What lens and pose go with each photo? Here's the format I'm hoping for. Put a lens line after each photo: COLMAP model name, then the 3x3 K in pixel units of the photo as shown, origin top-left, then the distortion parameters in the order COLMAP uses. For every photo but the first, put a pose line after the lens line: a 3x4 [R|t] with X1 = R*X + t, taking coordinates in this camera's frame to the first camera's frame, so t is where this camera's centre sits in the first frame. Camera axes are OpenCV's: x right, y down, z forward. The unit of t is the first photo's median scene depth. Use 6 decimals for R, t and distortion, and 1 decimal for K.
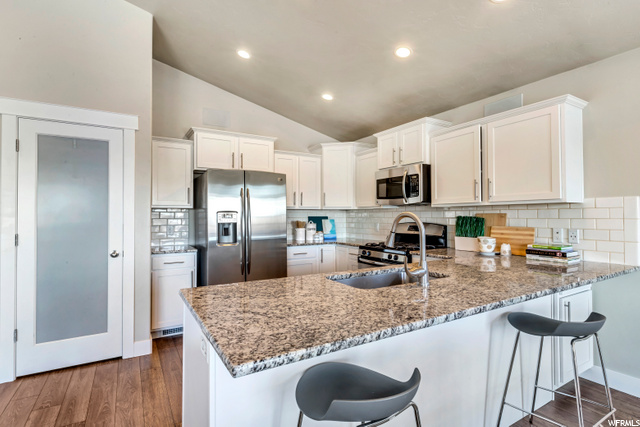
lens RADIAL K [[320.3, 0, 320.6], [0, 320.3, 210.3], [0, 0, 1]] dist [0.004494, -0.001056]
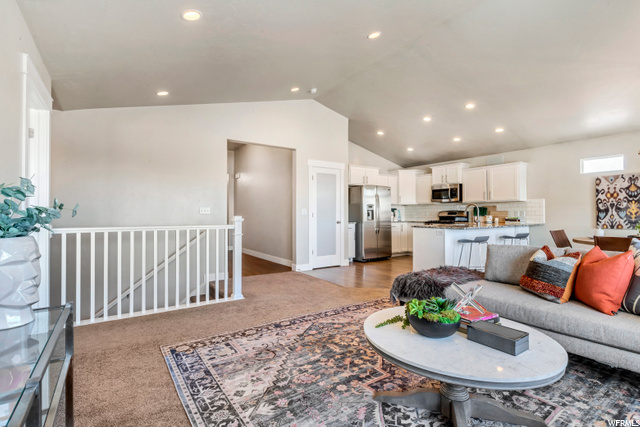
lens RADIAL K [[304.1, 0, 319.5], [0, 304.1, 212.9], [0, 0, 1]] dist [-0.000371, 0.000098]
pose [[0.998414, 0.000245, 0.056293, -0.760776], [-0.001033, 0.999902, 0.013973, 0.030483], [-0.056284, -0.014009, 0.998317, -1.045097]]
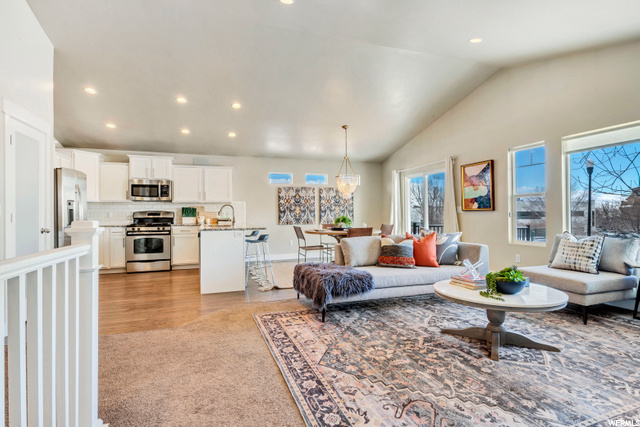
lens RADIAL K [[320.3, 0, 318.3], [0, 320.3, 213.1], [0, 0, 1]] dist [0.004494, -0.001056]
pose [[0.210650, 0.001126, 0.977561, -1.397857], [-0.010744, 0.999942, 0.001163, 0.043523], [-0.977502, -0.010748, 0.210650, -0.294069]]
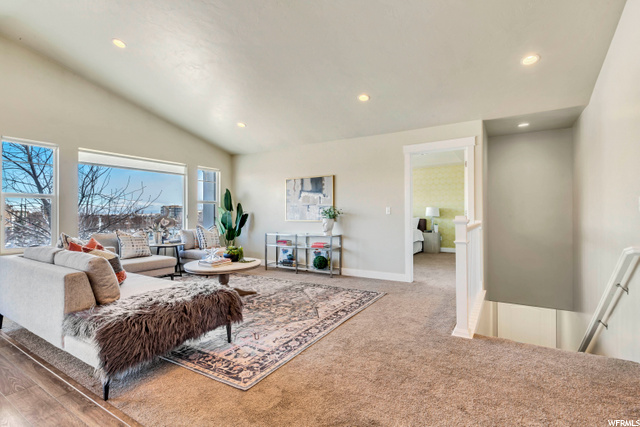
lens RADIAL K [[304.1, 0, 317.7], [0, 304.1, 213.8], [0, 0, 1]] dist [-0.000371, 0.000098]
pose [[-0.893803, 0.004502, -0.448438, -0.304947], [0.013589, 0.999762, -0.017048, 0.062425], [0.448255, -0.021331, -0.893651, 0.690747]]
